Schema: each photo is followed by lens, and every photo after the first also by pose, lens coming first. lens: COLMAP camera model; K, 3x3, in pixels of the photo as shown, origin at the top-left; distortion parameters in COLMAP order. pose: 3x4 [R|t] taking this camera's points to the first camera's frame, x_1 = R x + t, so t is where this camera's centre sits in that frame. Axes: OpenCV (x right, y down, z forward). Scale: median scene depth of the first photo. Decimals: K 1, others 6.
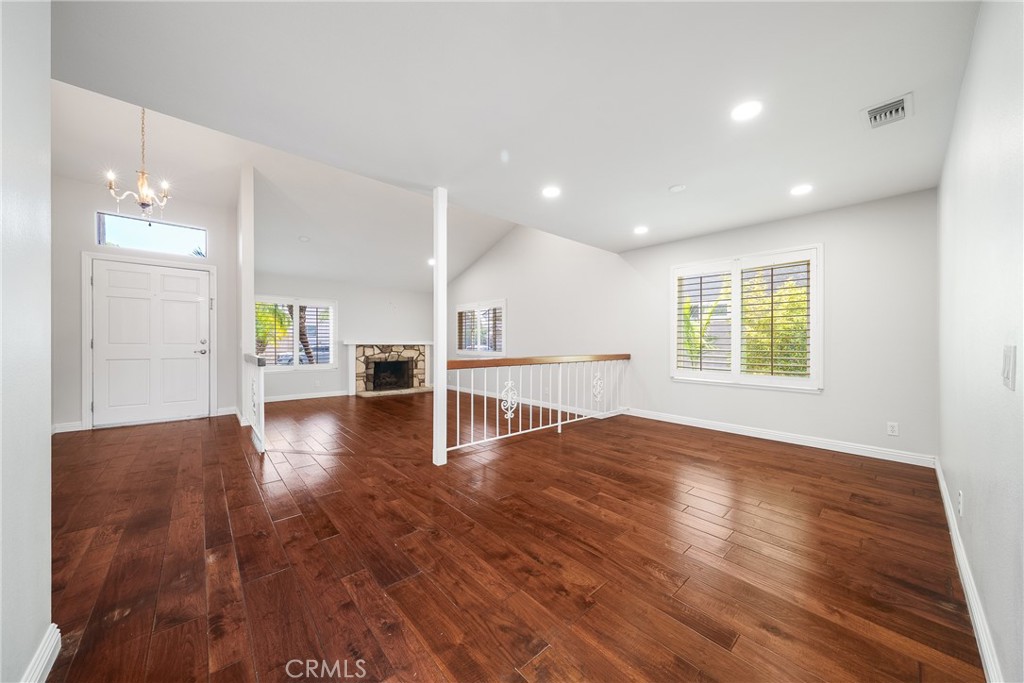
lens RADIAL K [[350.9, 0, 513.2], [0, 350.9, 346.2], [0, 0, 1]] dist [-0.002214, -0.000012]
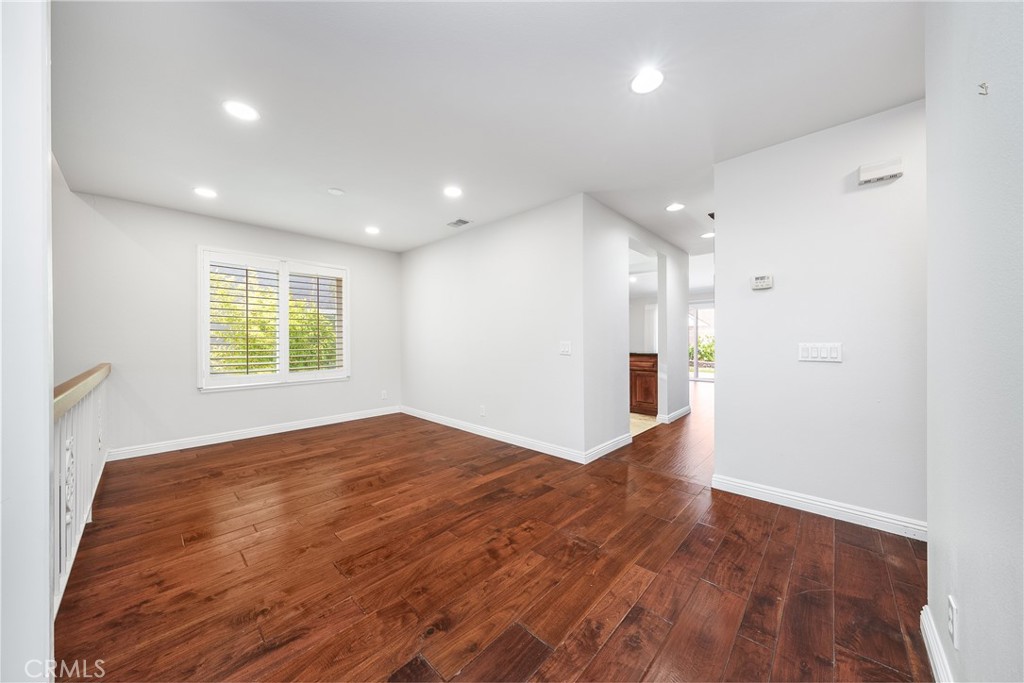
lens RADIAL K [[350.9, 0, 511.4], [0, 350.9, 338.0], [0, 0, 1]] dist [-0.002214, -0.000012]
pose [[-0.093223, 0.000351, 0.995645, -0.510527], [0.019740, 0.999804, 0.001496, -0.013071], [-0.995450, 0.019793, -0.093212, 0.507377]]
